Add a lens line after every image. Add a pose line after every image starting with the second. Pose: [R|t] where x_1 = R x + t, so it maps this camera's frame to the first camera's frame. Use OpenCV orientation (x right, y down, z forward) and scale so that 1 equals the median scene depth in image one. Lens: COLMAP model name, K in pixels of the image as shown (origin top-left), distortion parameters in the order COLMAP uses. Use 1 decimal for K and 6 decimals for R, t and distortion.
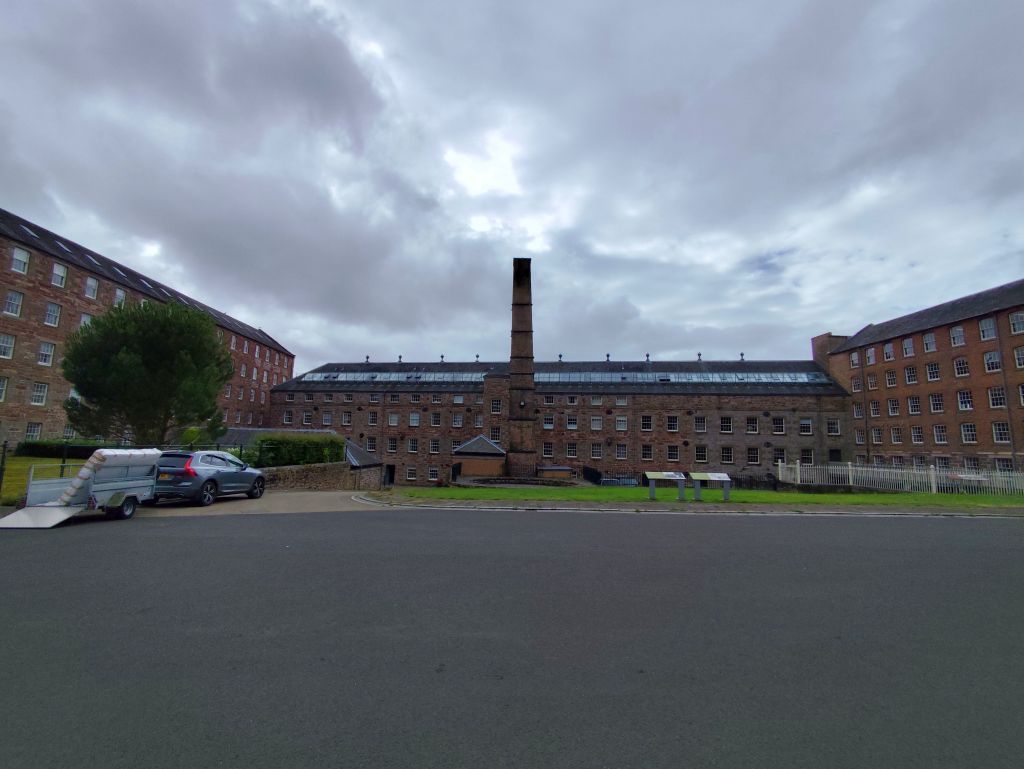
lens RADIAL K [[474.0, 0, 510.7], [0, 474.0, 384.8], [0, 0, 1]] dist [0.001630, -0.000176]
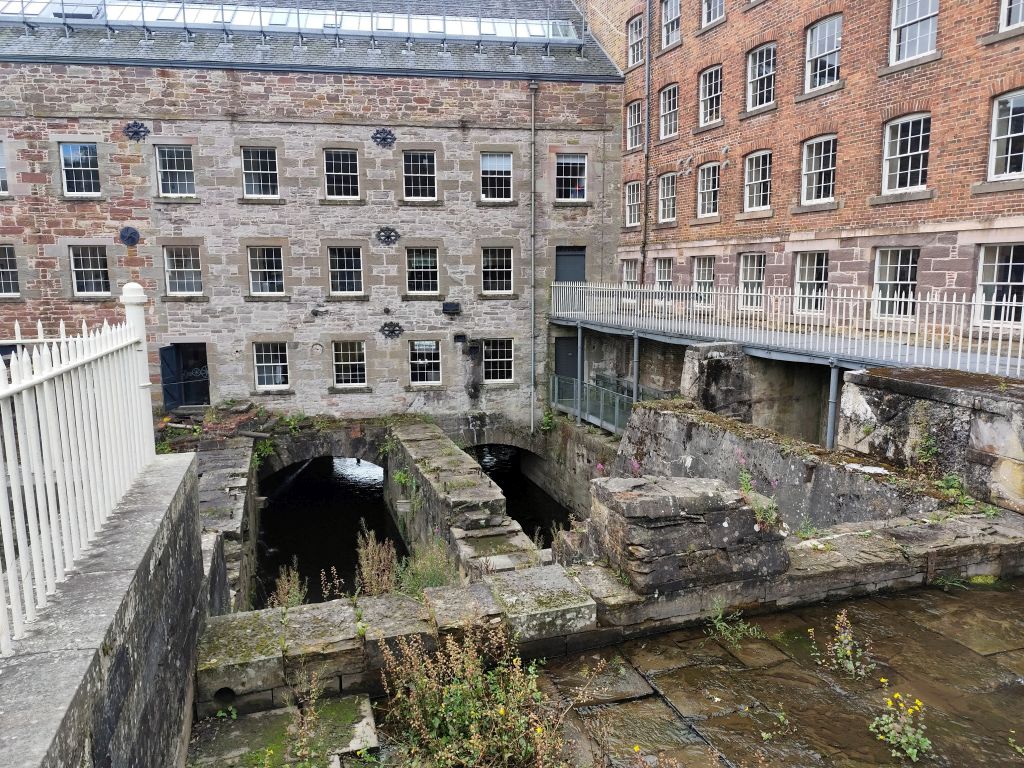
lens RADIAL K [[710.1, 0, 512.3], [0, 710.1, 382.9], [0, 0, 1]] dist [0.009938, -0.000730]
pose [[0.951969, -0.076248, 0.296548, 0.472303], [-0.010363, 0.959921, 0.280079, 0.085806], [-0.306018, -0.269700, 0.913025, 0.502667]]
